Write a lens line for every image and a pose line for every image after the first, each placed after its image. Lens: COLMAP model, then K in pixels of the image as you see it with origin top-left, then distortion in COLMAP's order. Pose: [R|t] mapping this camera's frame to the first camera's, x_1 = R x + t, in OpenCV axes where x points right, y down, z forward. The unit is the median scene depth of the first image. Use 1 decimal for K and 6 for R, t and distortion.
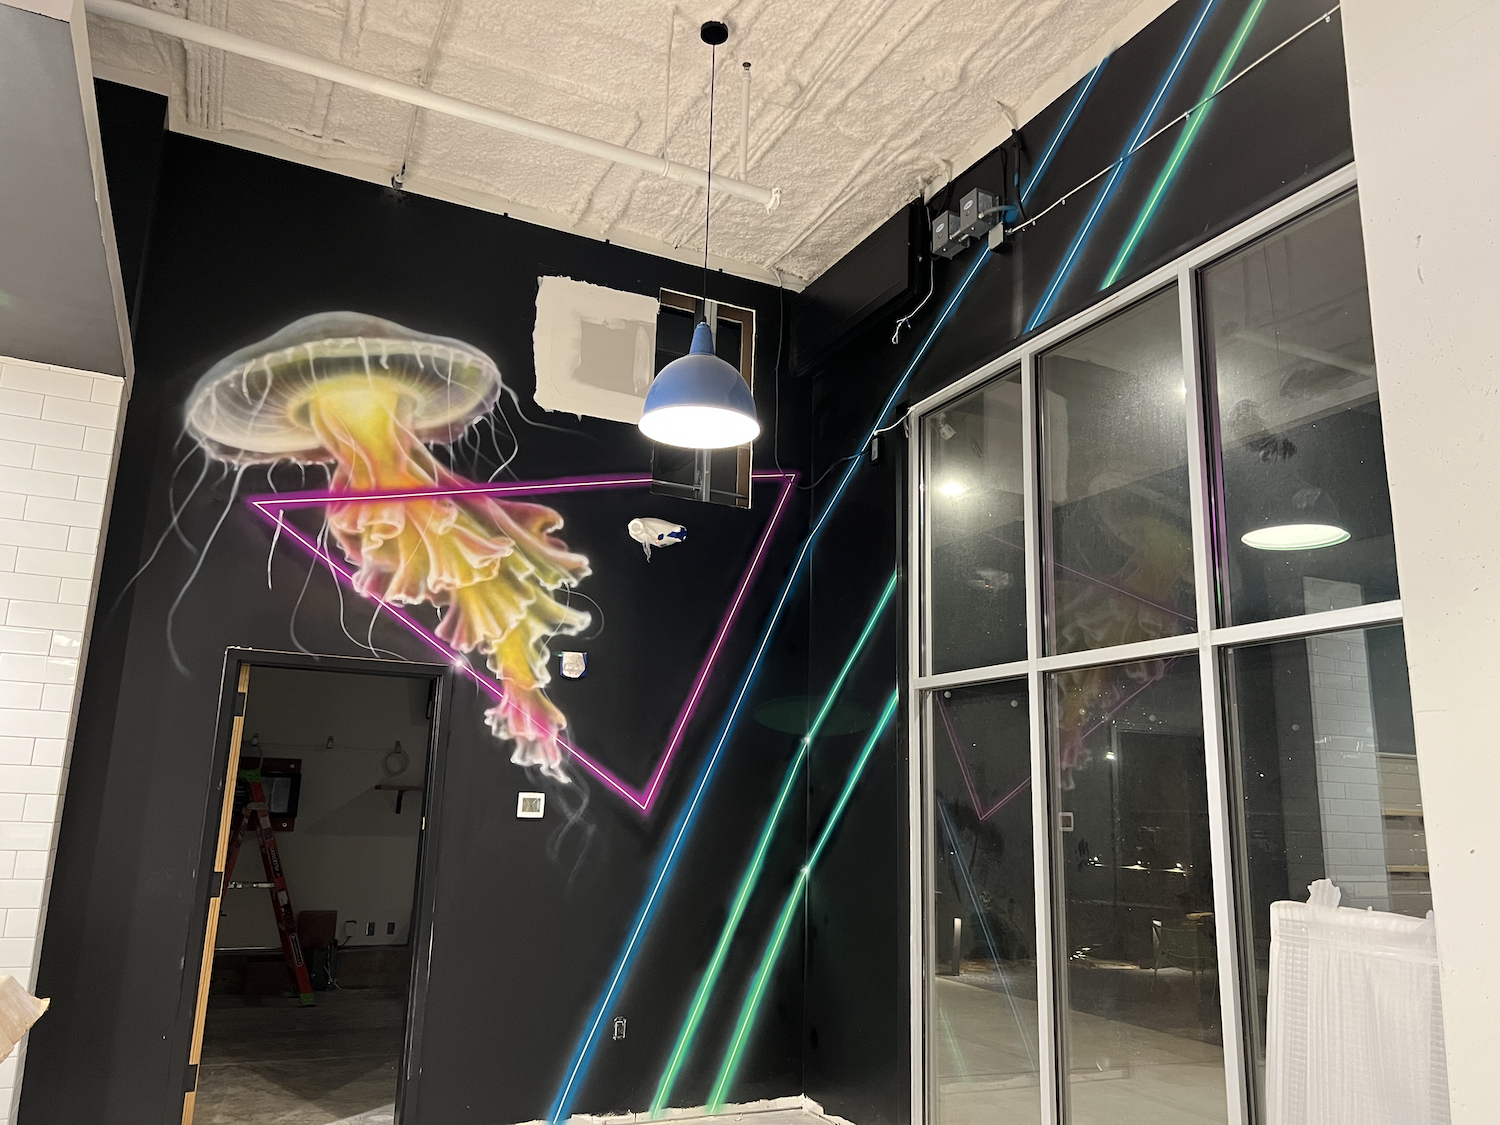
lens RADIAL K [[1137.4, 0, 751.3], [0, 1137.4, 571.9], [0, 0, 1]] dist [0.061615, -0.069489]
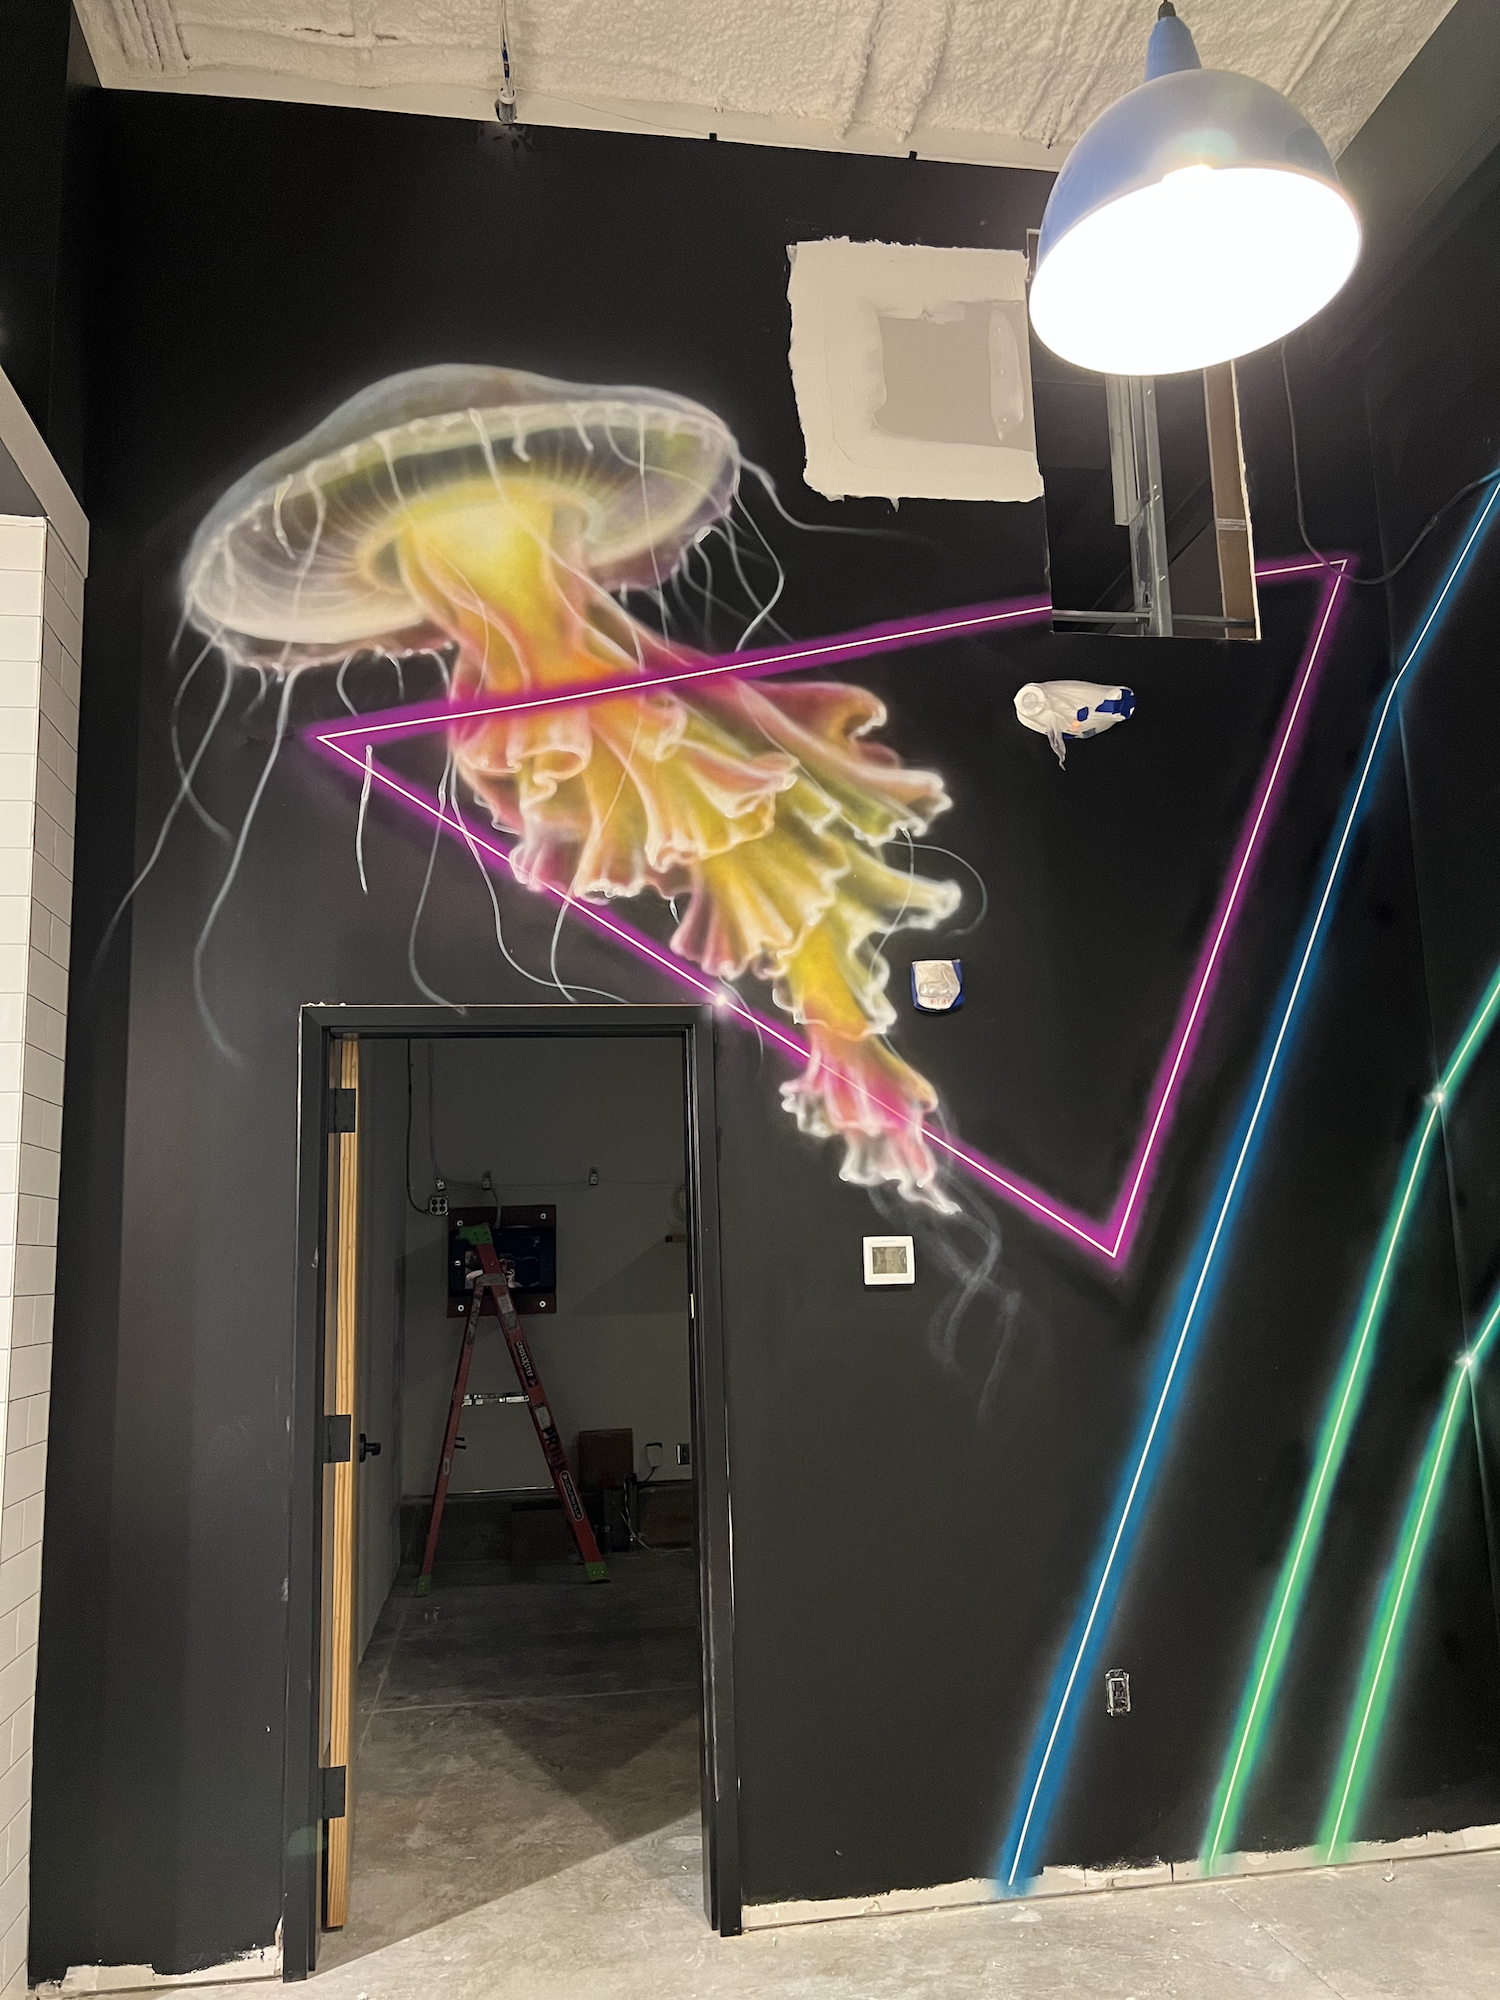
lens RADIAL K [[1516.6, 0, 741.9], [0, 1516.6, 1002.5], [0, 0, 1]] dist [0.061615, -0.069489]
pose [[0.954123, -0.106456, -0.279850, -0.051372], [0.118625, 0.992576, 0.026862, 0.062061], [0.274913, -0.058827, 0.959668, 0.328549]]
